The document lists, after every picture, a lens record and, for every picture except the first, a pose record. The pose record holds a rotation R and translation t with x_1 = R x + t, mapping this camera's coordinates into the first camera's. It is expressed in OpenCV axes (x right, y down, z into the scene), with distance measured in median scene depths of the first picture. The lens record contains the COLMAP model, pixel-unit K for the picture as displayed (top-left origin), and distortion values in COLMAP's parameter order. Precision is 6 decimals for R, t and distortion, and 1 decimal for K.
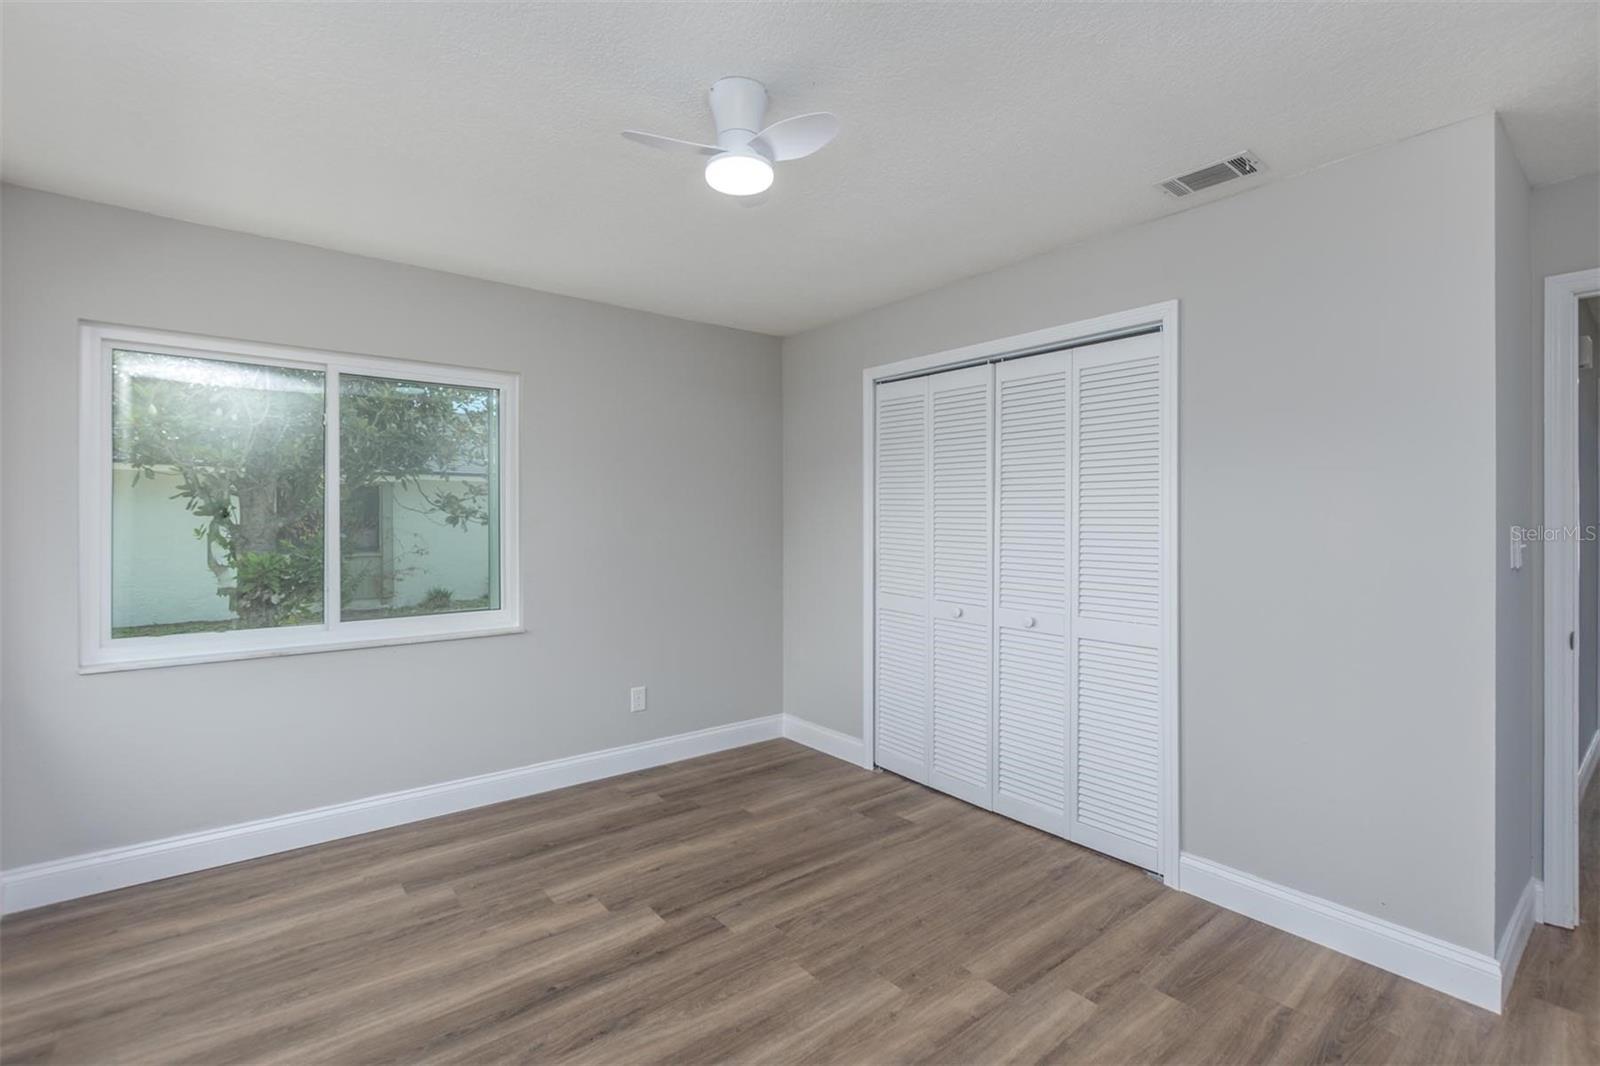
lens RADIAL K [[725.3, 0, 802.1], [0, 725.3, 514.8], [0, 0, 1]] dist [-0.010049, -0.000622]
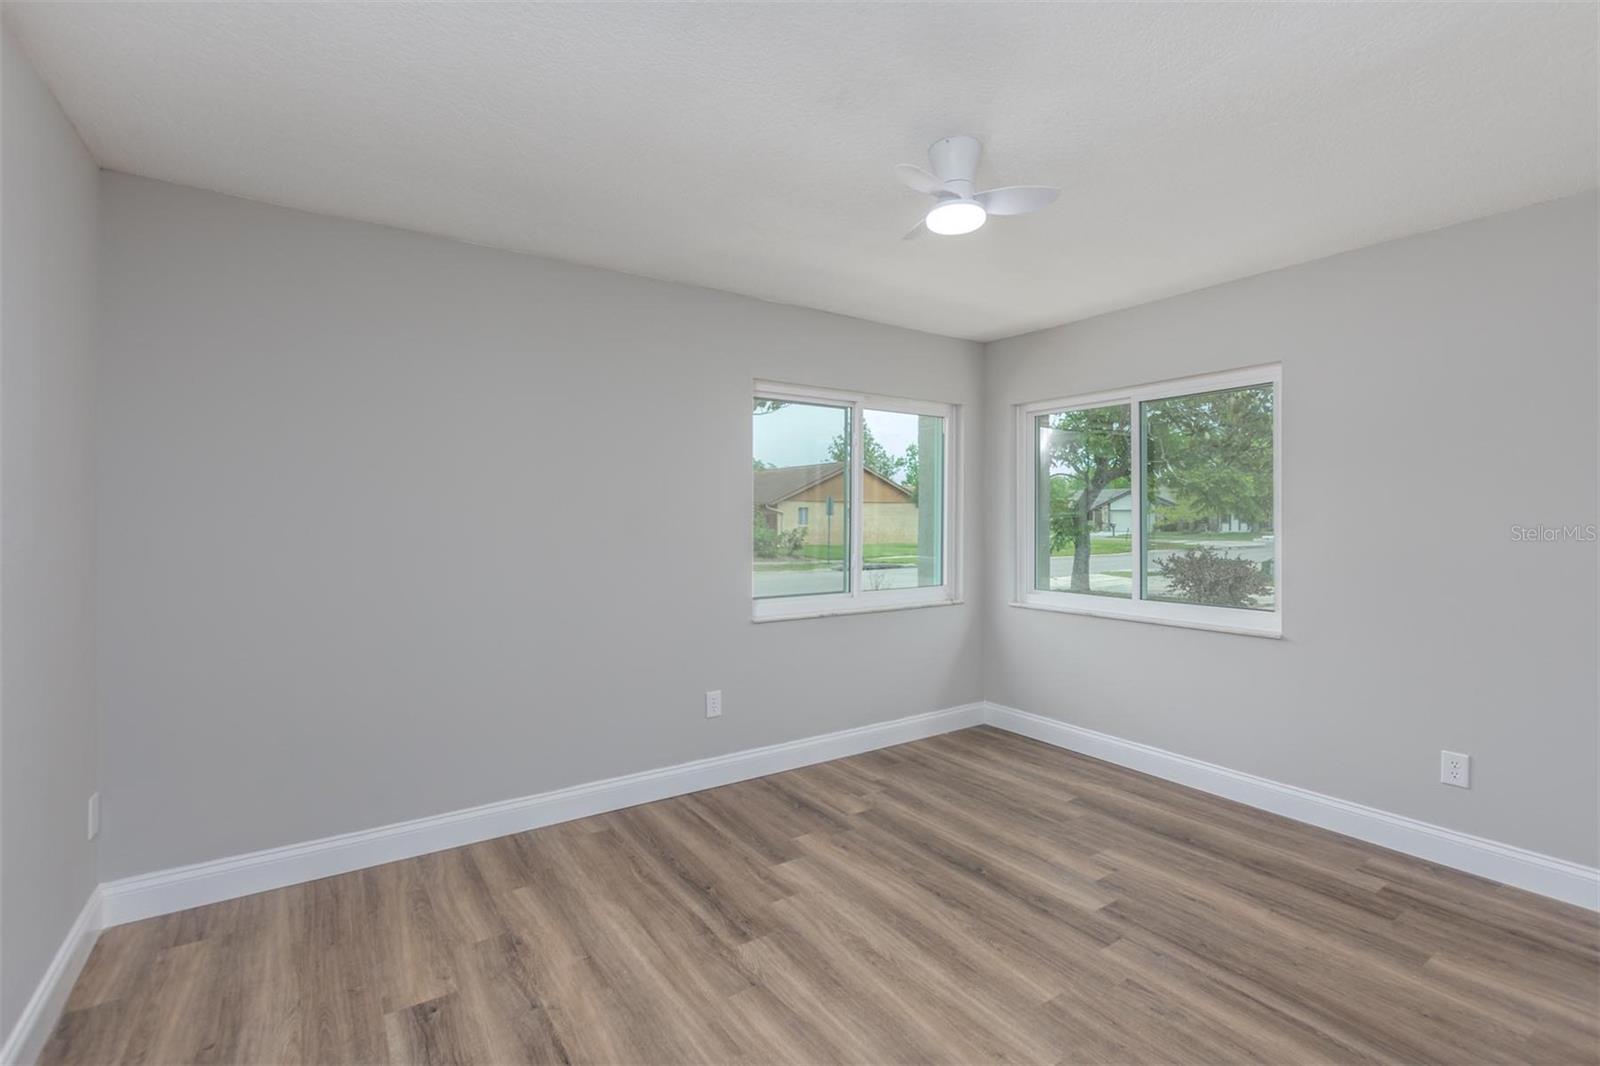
lens RADIAL K [[725.3, 0, 802.1], [0, 725.3, 514.8], [0, 0, 1]] dist [-0.010049, -0.000622]
pose [[-0.088010, -0.005959, -0.996102, 0.776429], [0.004922, 0.999967, -0.006417, 0.006312], [0.996107, -0.005467, -0.087978, 0.606174]]
